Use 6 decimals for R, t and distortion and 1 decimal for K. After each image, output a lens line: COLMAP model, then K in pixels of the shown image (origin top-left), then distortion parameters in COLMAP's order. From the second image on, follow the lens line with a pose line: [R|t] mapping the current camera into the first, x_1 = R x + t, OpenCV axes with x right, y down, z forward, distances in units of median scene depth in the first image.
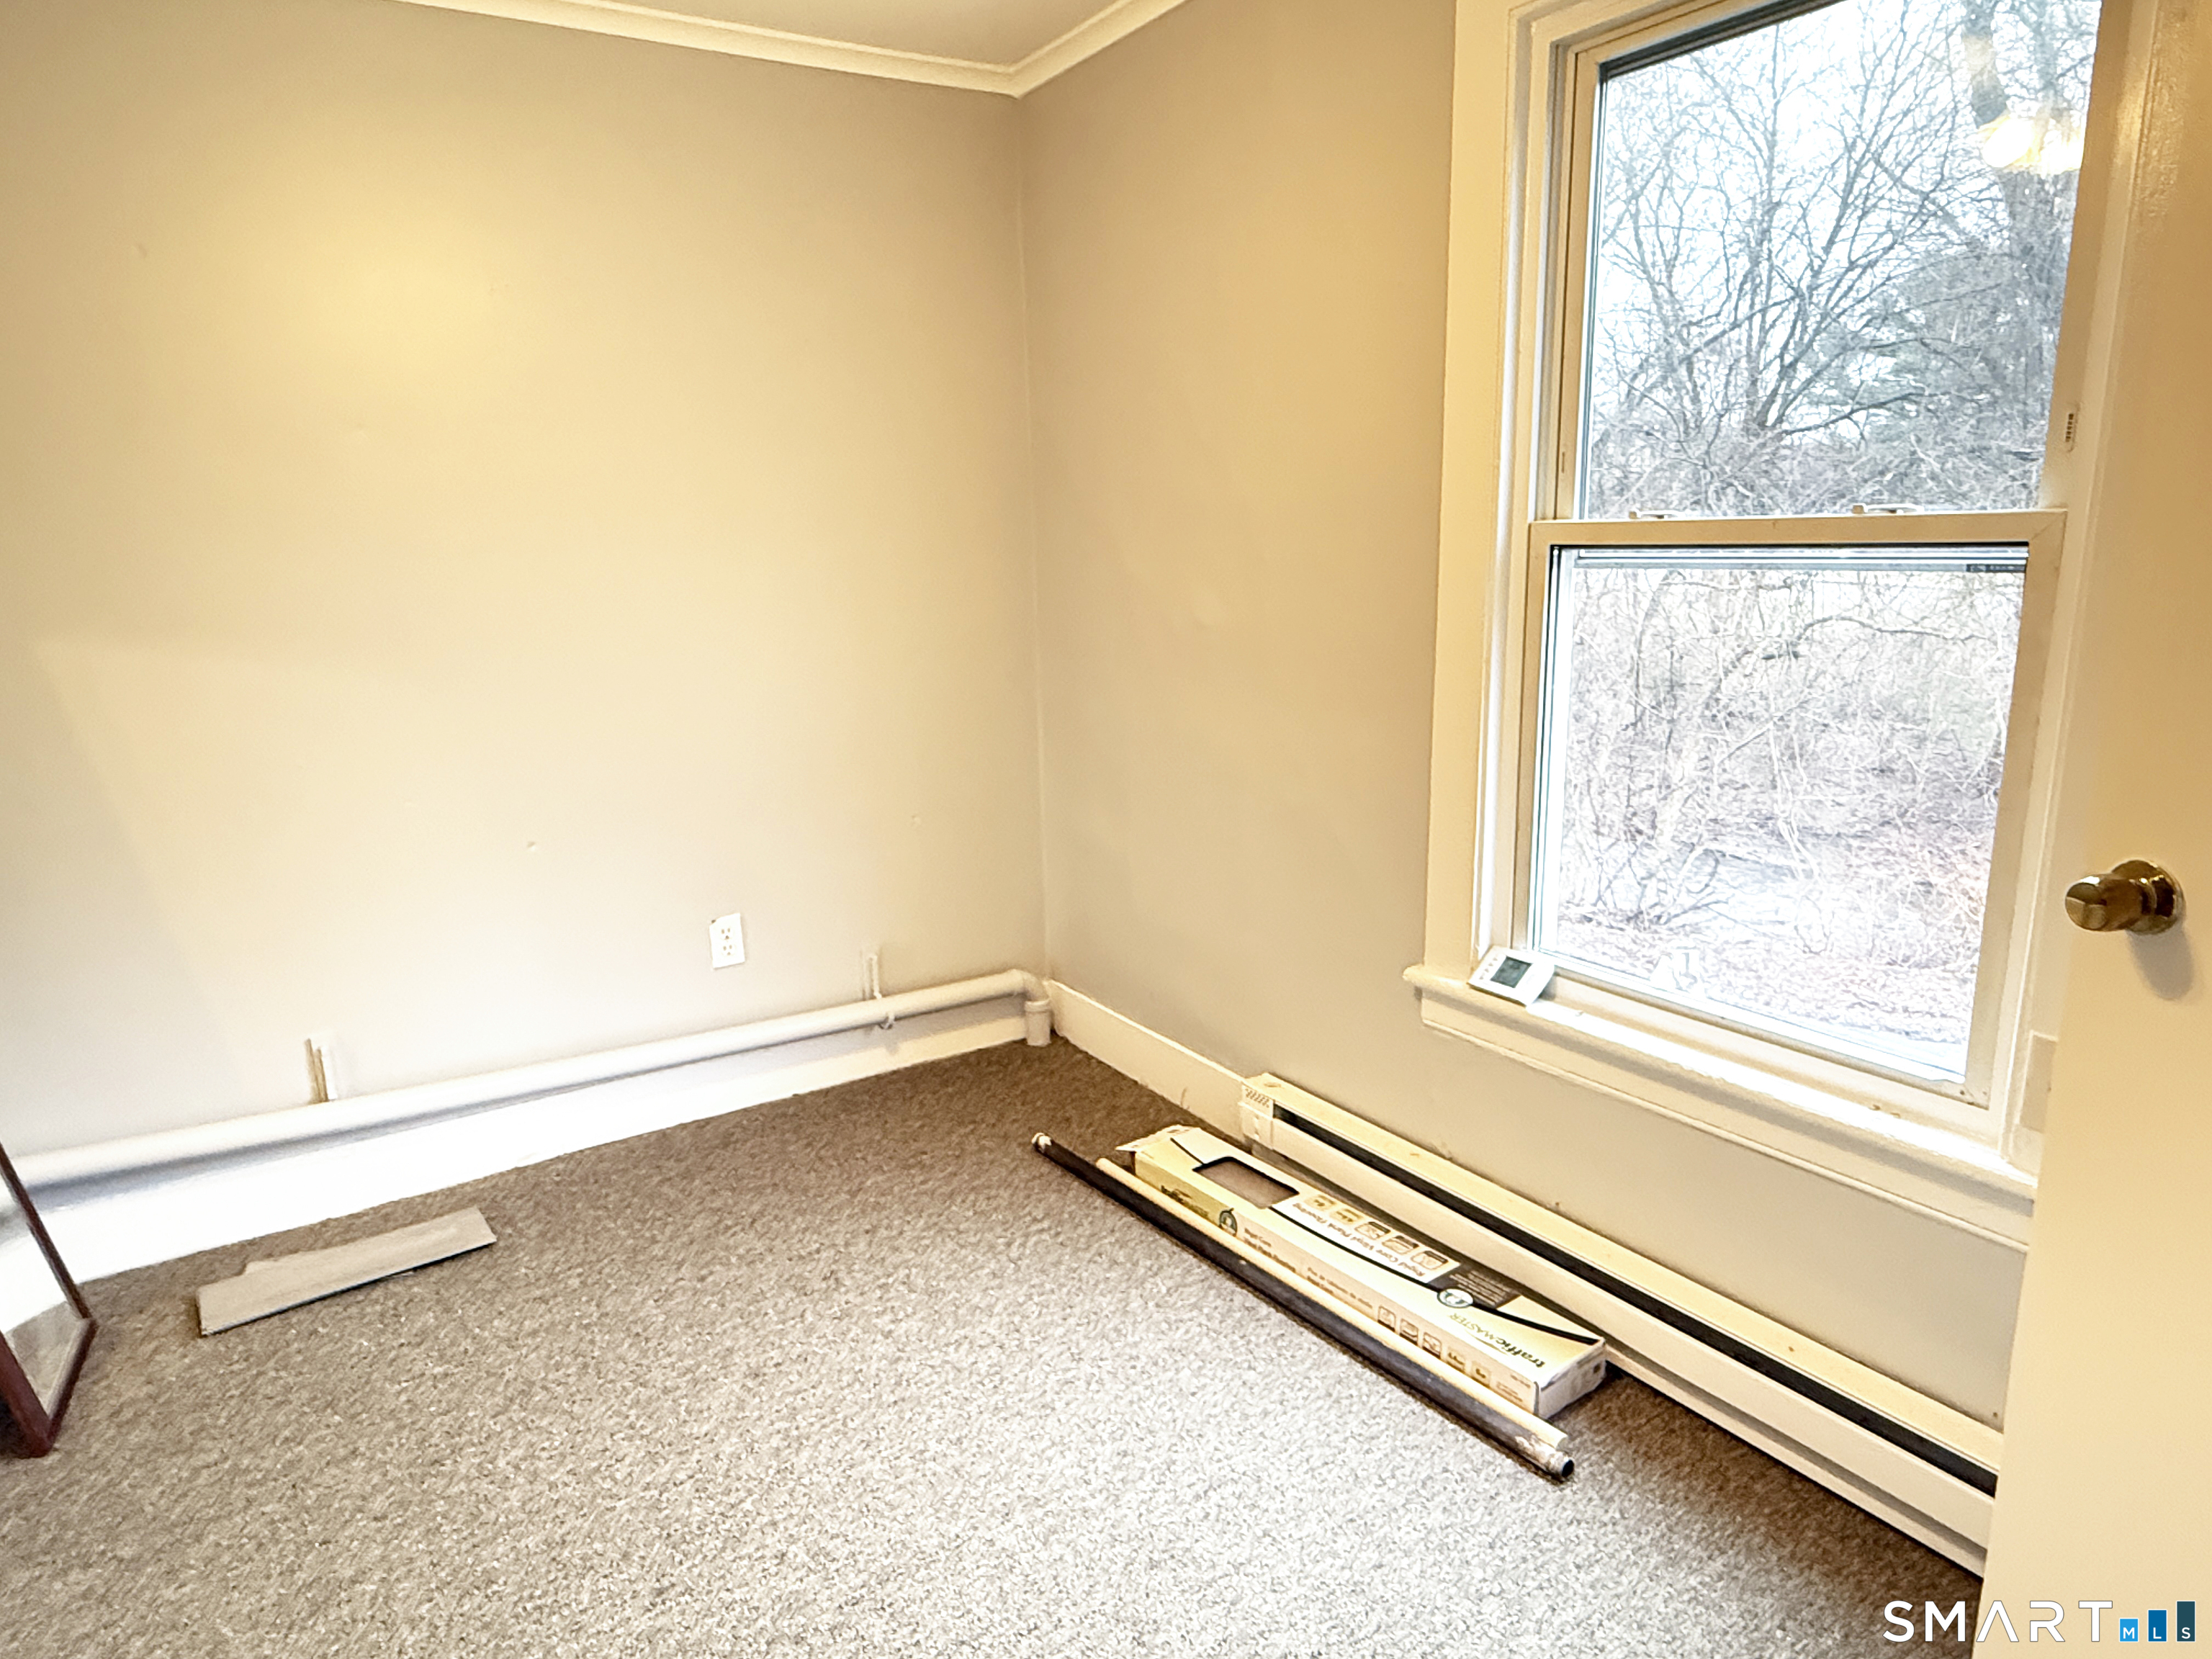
lens RADIAL K [[1340.4, 0, 1096.9], [0, 1340.4, 825.5], [0, 0, 1]] dist [0.000745, 0.002281]
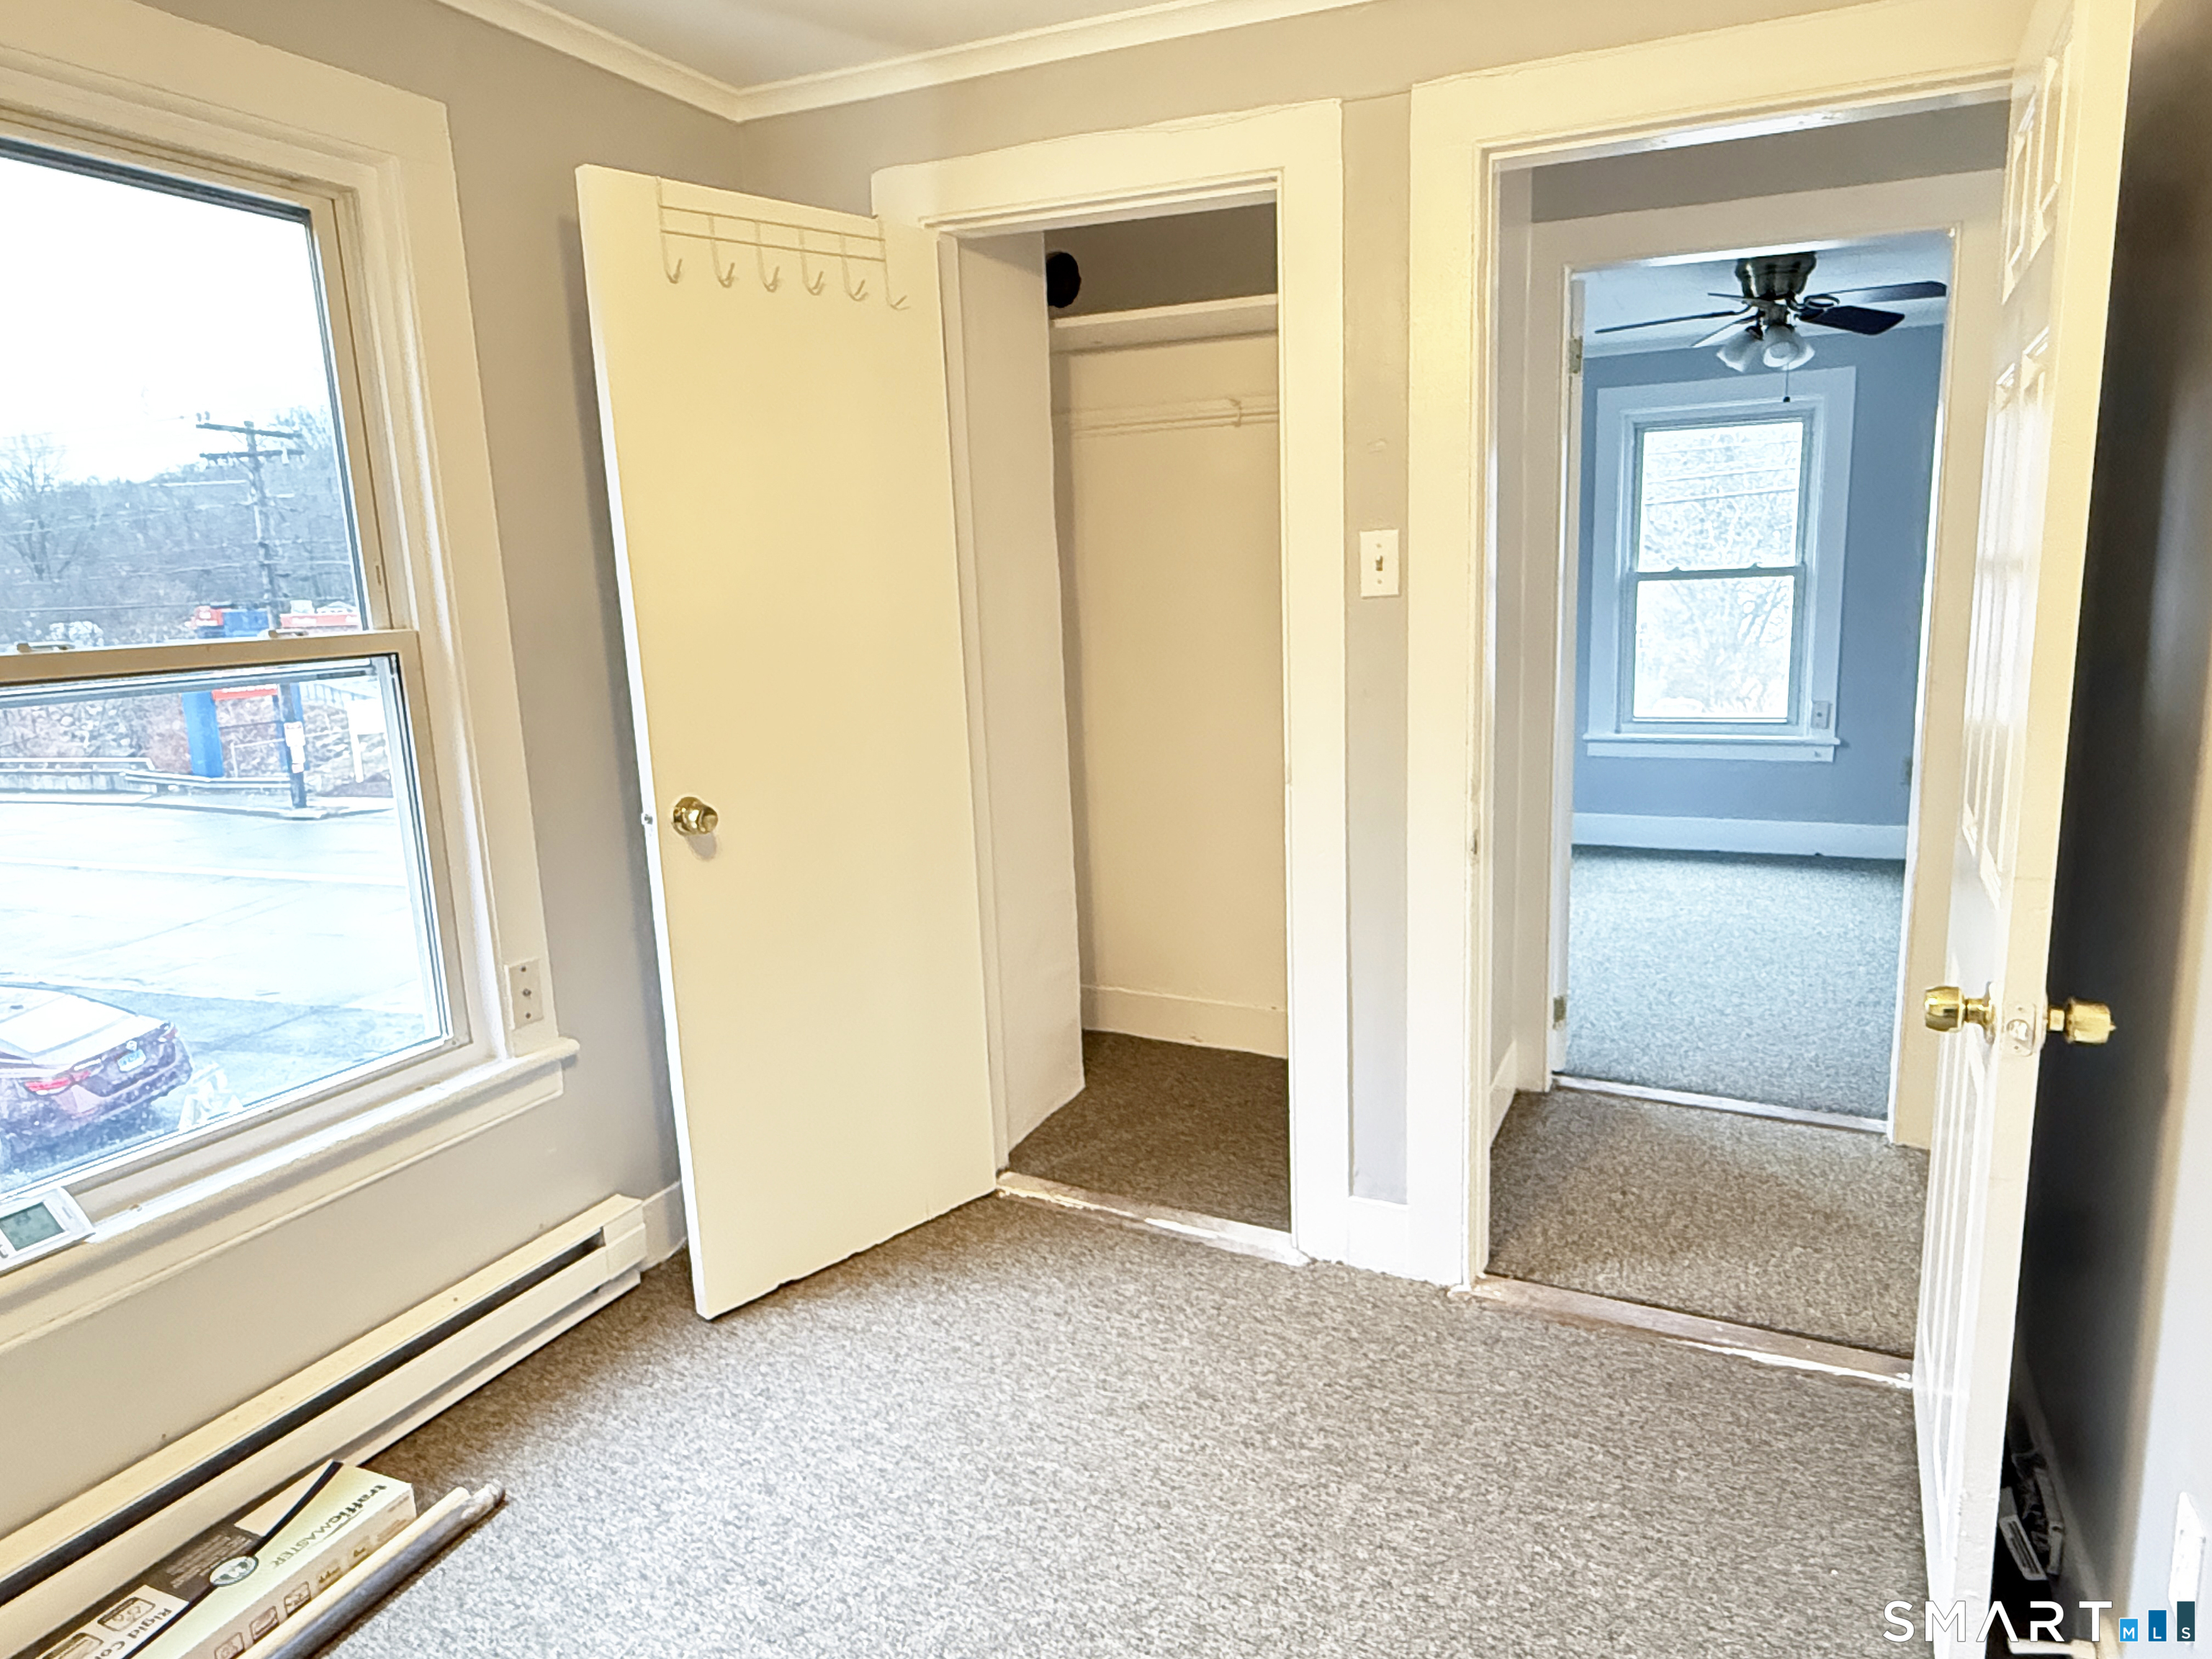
lens RADIAL K [[1340.4, 0, 1103.4], [0, 1340.4, 831.5], [0, 0, 1]] dist [0.000745, 0.002281]
pose [[-0.505224, -0.103215, 0.856794, -0.746738], [0.250487, 0.932541, 0.260044, -0.171810], [-0.825836, 0.345996, -0.445288, 0.860055]]
